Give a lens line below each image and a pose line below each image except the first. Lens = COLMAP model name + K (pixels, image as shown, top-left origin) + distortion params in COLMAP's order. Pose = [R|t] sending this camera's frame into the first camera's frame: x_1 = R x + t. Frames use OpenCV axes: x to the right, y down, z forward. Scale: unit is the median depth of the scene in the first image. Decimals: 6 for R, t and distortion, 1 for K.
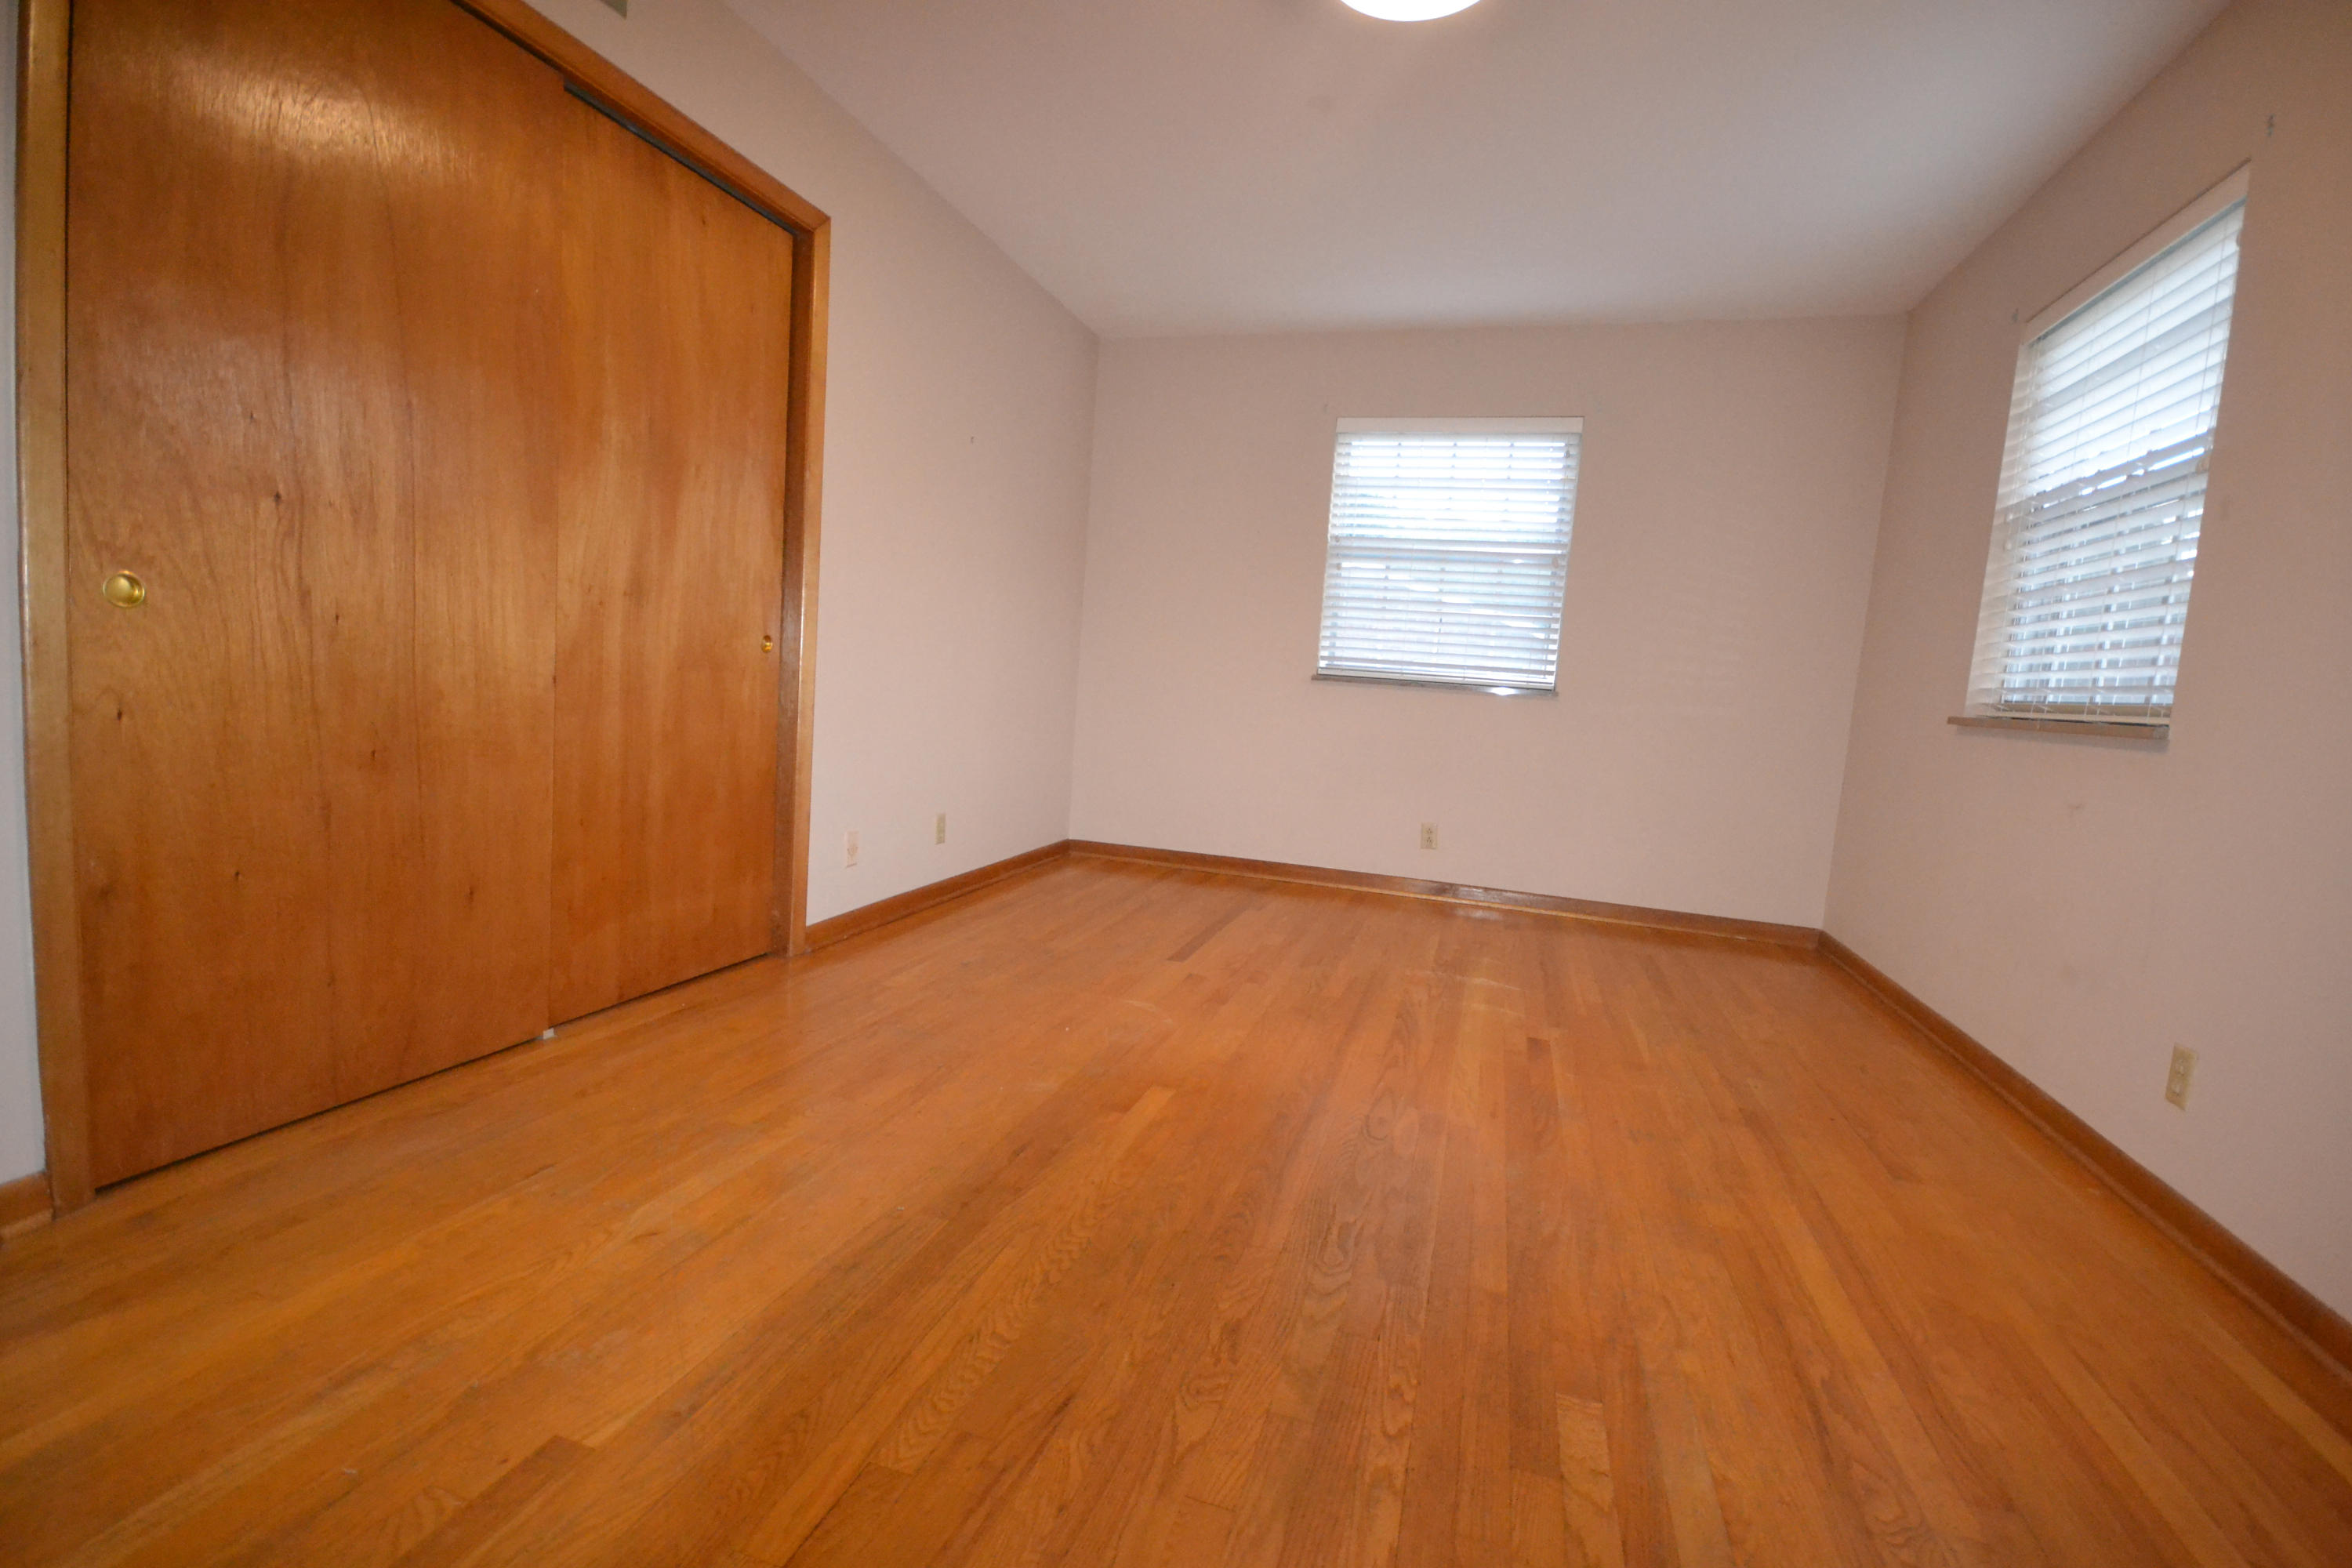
lens RADIAL K [[1081.3, 0, 1176.0], [0, 1081.3, 784.0], [0, 0, 1]] dist [0.001423, 0.000073]
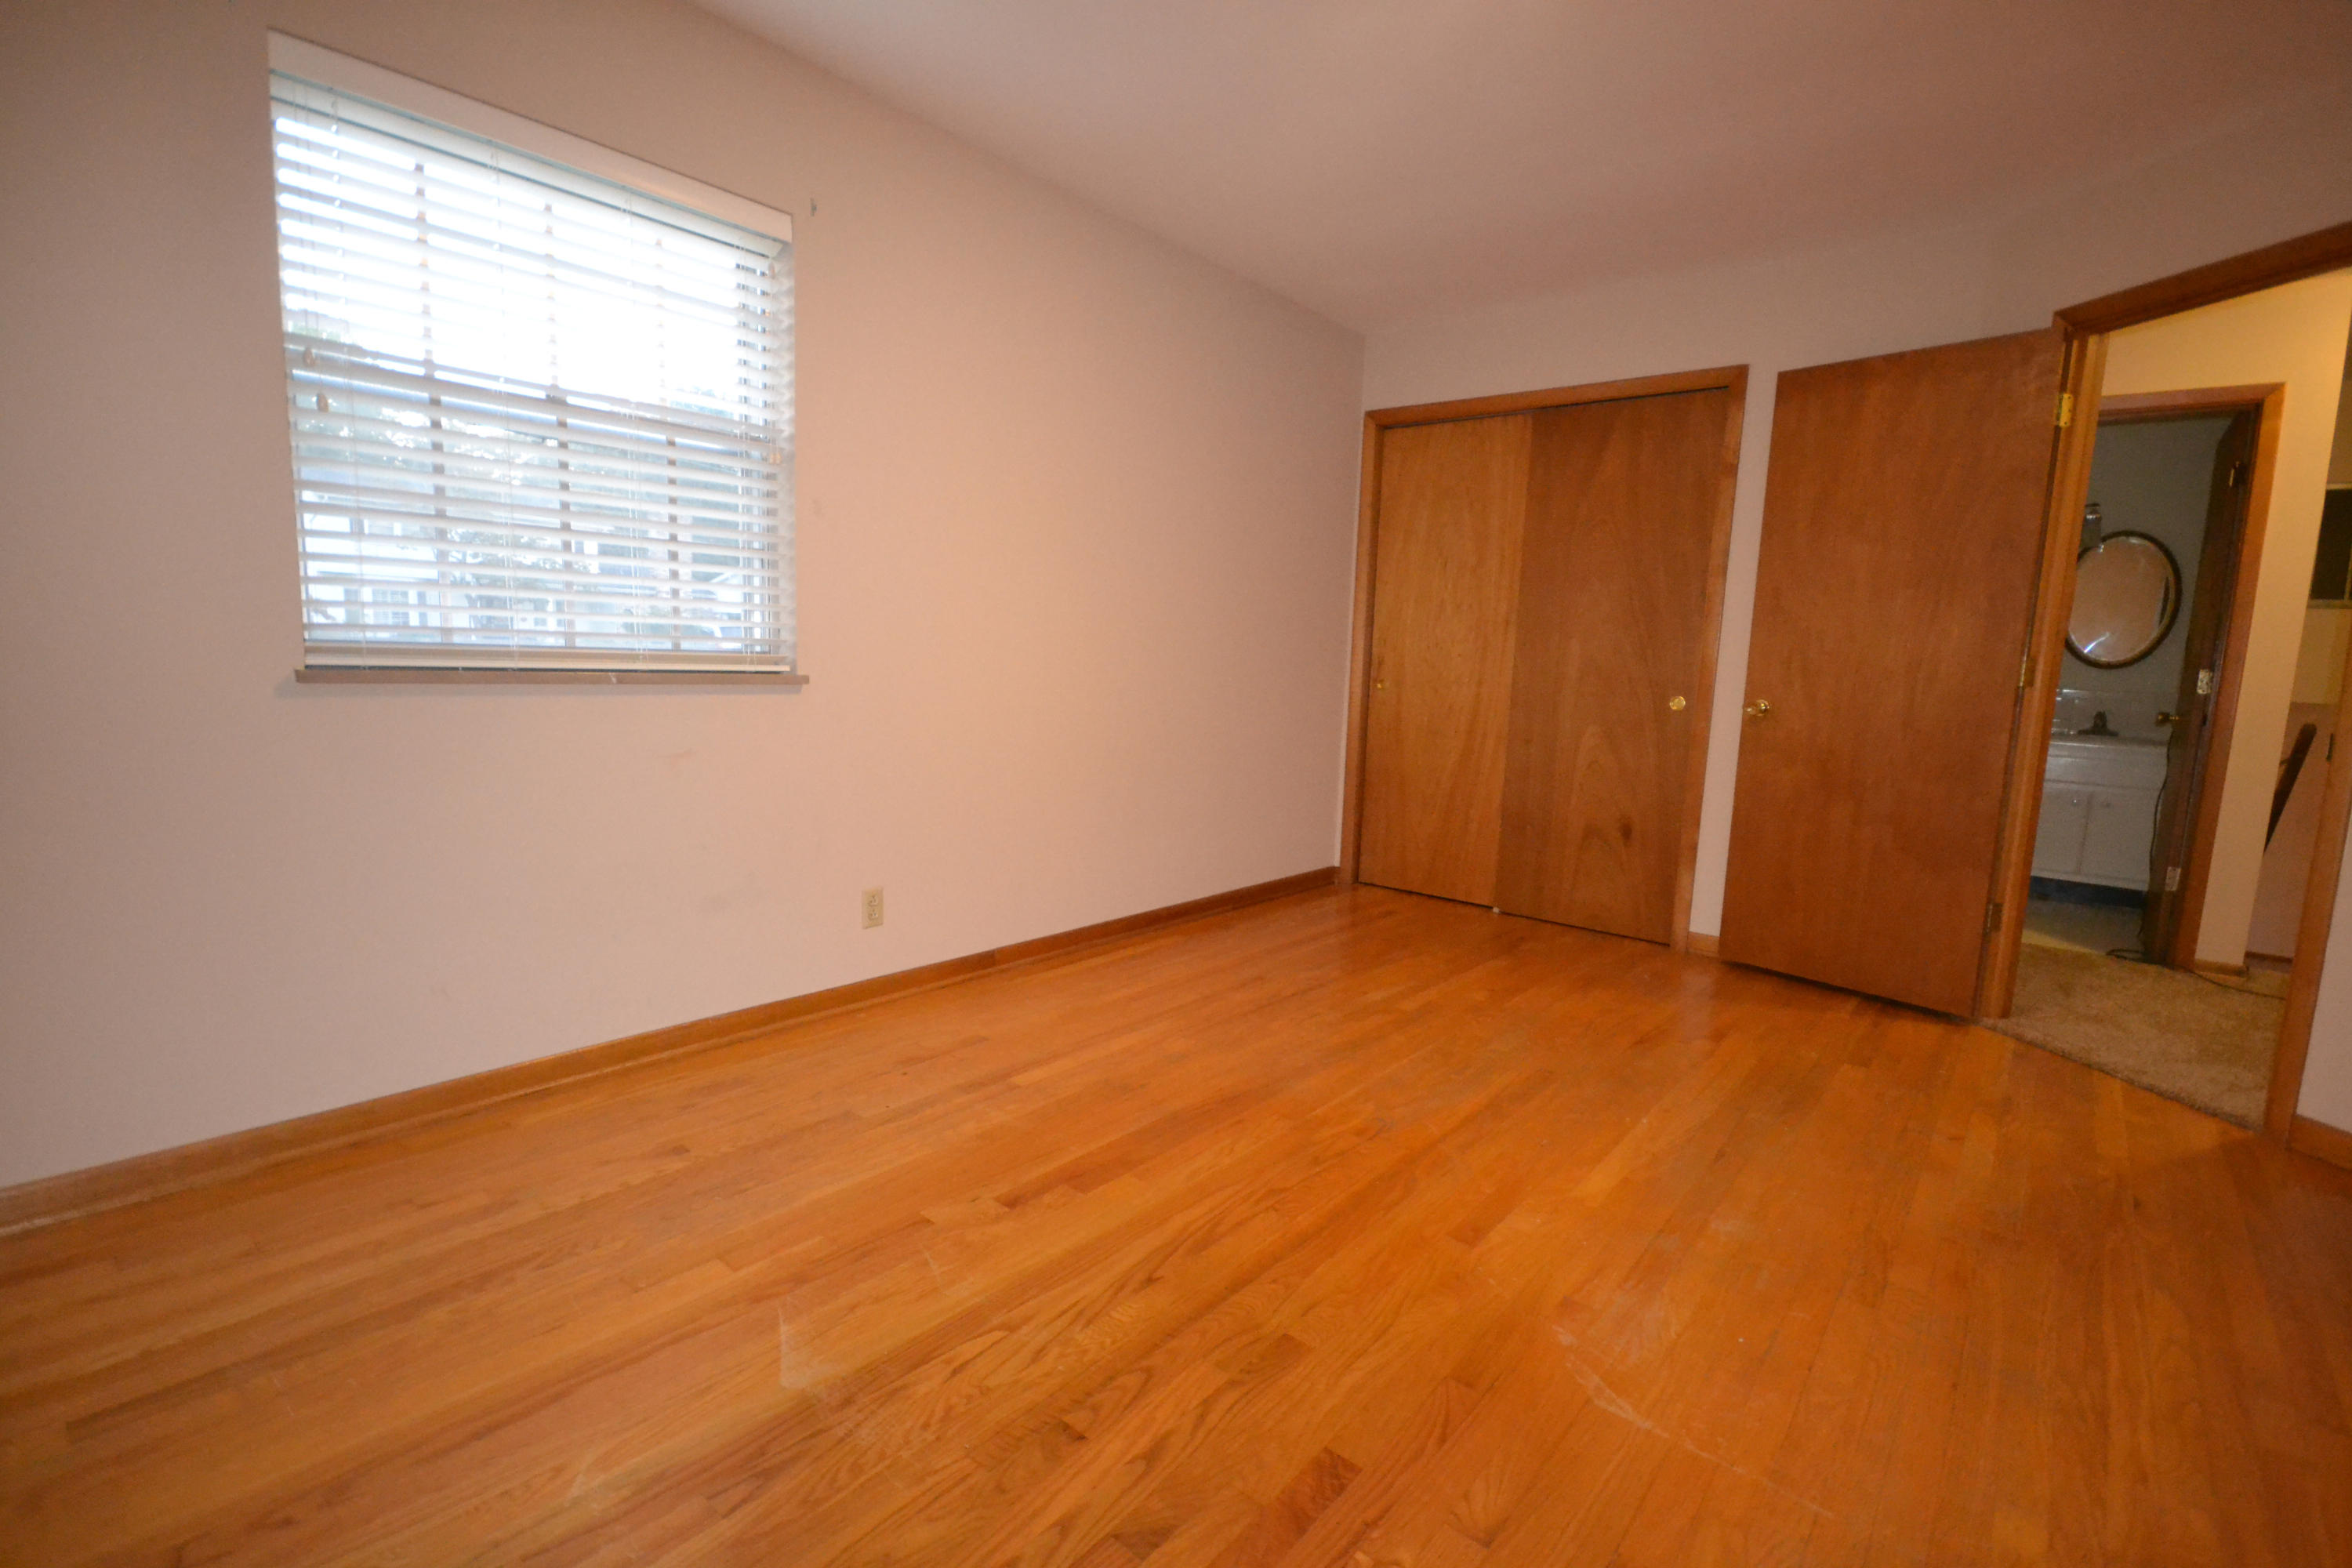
lens RADIAL K [[1081.3, 0, 1176.0], [0, 1081.3, 784.0], [0, 0, 1]] dist [0.001423, 0.000073]
pose [[-0.916951, -0.156076, 0.367207, 0.020511], [-0.064777, 0.966341, 0.248977, -0.249181], [-0.393706, 0.204513, -0.896197, 1.829942]]
